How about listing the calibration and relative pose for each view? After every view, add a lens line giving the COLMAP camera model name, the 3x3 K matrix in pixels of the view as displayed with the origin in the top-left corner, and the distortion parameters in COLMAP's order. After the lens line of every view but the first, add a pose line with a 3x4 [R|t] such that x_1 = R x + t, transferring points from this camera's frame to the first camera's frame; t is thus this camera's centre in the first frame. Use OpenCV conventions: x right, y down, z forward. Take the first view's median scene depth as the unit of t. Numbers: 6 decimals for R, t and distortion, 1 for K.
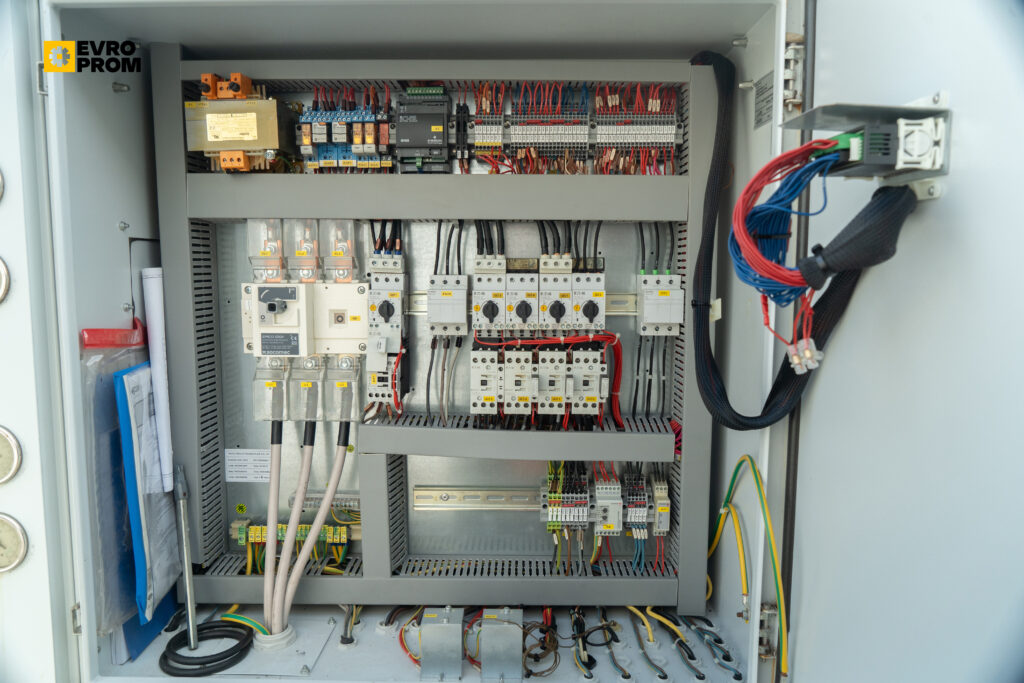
lens RADIAL K [[698.0, 0, 511.1], [0, 698.0, 341.1], [0, 0, 1]] dist [-0.011755, 0.003354]
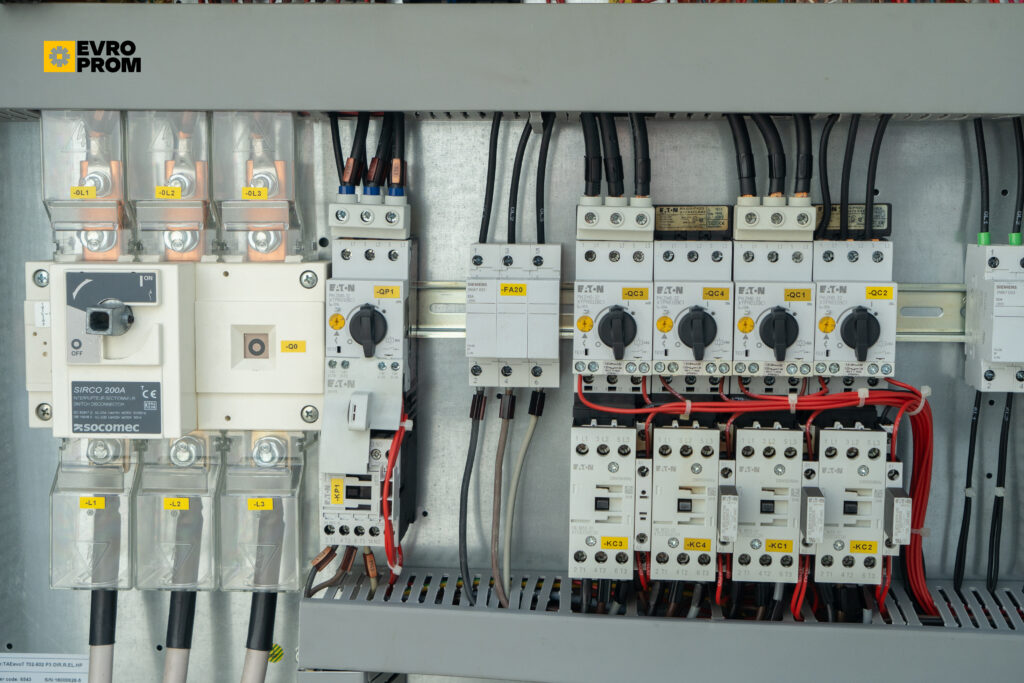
lens RADIAL K [[1457.8, 0, 514.0], [0, 1457.8, 335.2], [0, 0, 1]] dist [0.033700, 0.000000]
pose [[0.999336, 0.005214, -0.036058, -0.058954], [-0.006158, 0.999640, -0.026115, -0.017266], [0.035909, 0.026320, 0.999008, 0.125556]]
